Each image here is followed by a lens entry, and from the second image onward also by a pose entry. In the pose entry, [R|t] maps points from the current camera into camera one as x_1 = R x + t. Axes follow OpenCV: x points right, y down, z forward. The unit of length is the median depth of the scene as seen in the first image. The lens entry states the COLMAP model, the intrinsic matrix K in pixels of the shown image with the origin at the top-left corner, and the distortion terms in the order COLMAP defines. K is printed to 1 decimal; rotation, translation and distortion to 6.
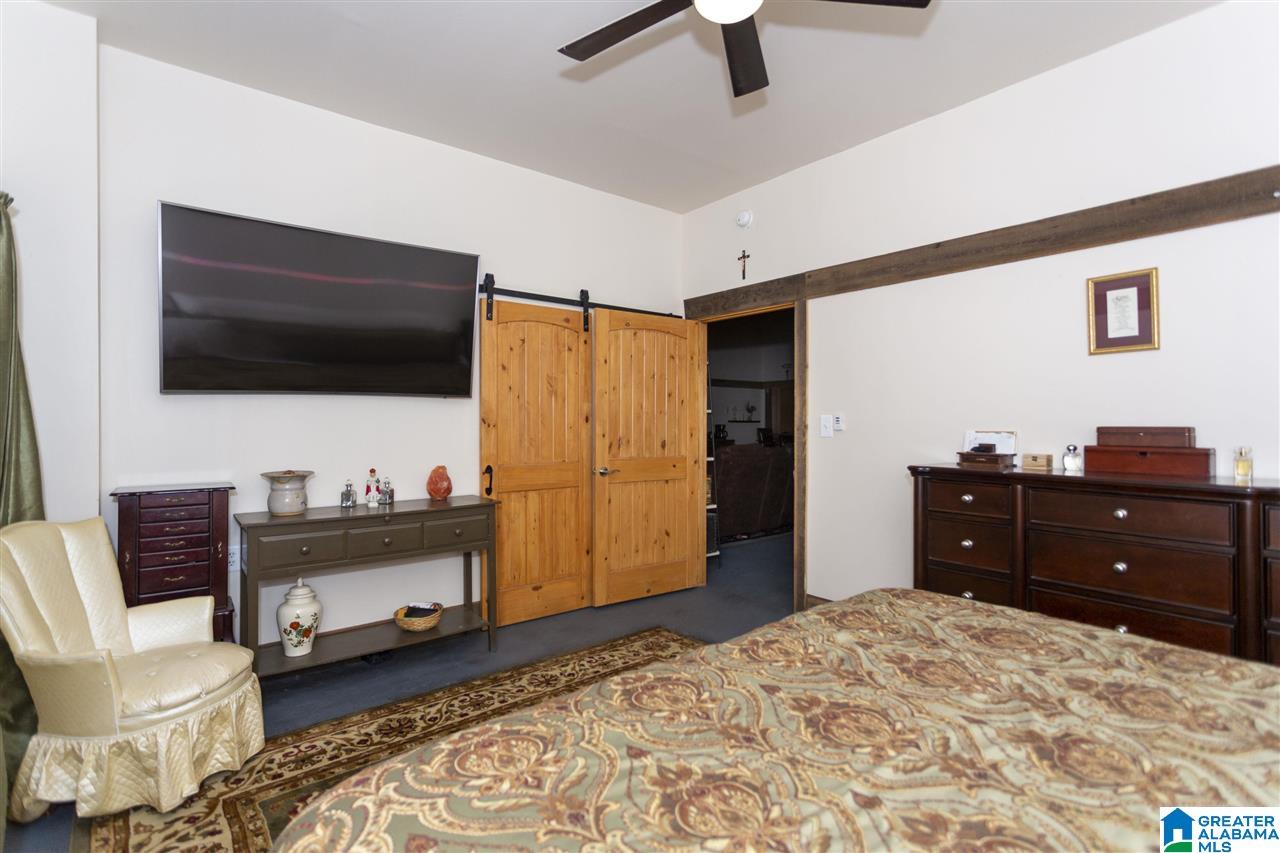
lens RADIAL K [[607.2, 0, 640.6], [0, 607.2, 420.0], [0, 0, 1]] dist [-0.000252, -0.000020]
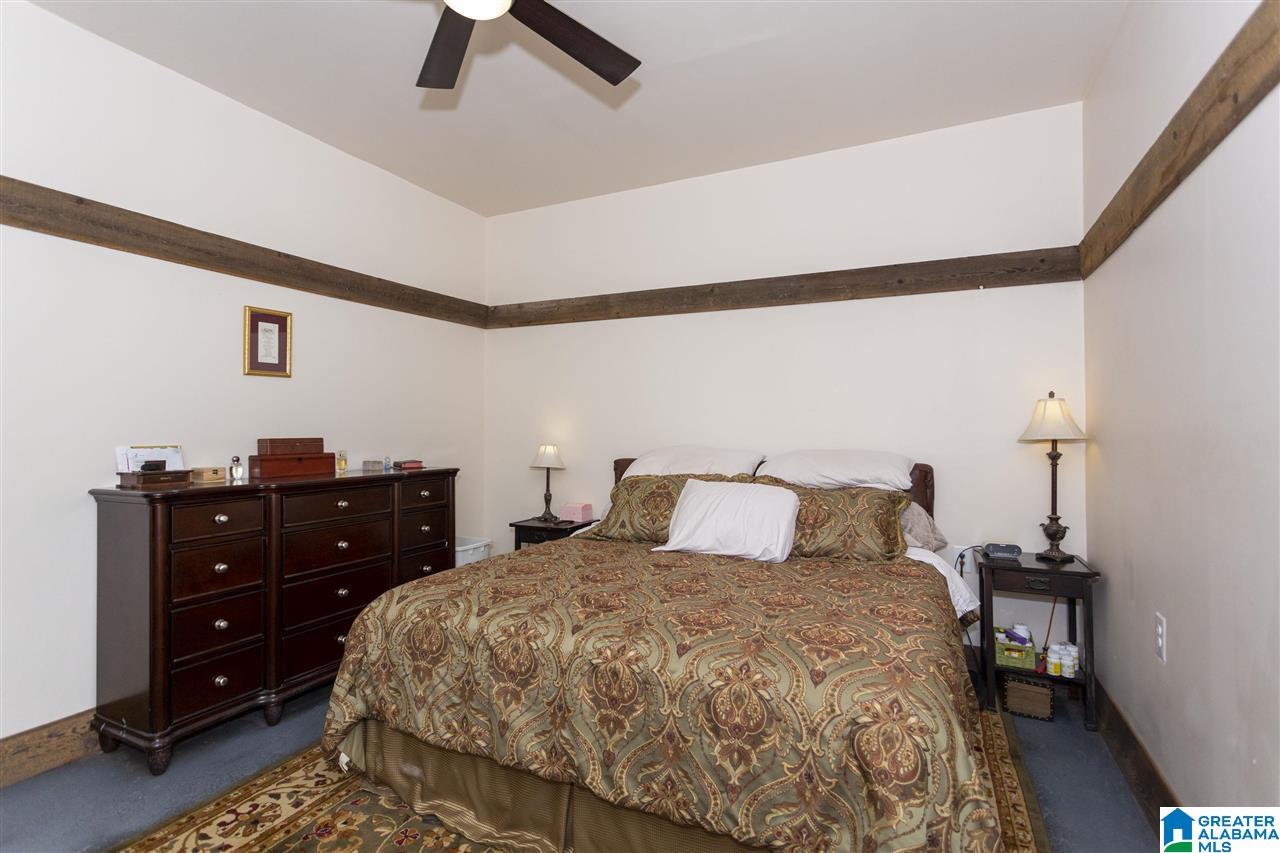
lens RADIAL K [[607.2, 0, 641.5], [0, 607.2, 423.8], [0, 0, 1]] dist [-0.000252, -0.000020]
pose [[-0.428671, 0.007649, 0.903428, -0.590864], [-0.003599, 0.999942, -0.010174, -0.008191], [-0.903454, -0.007612, -0.428618, 0.841888]]
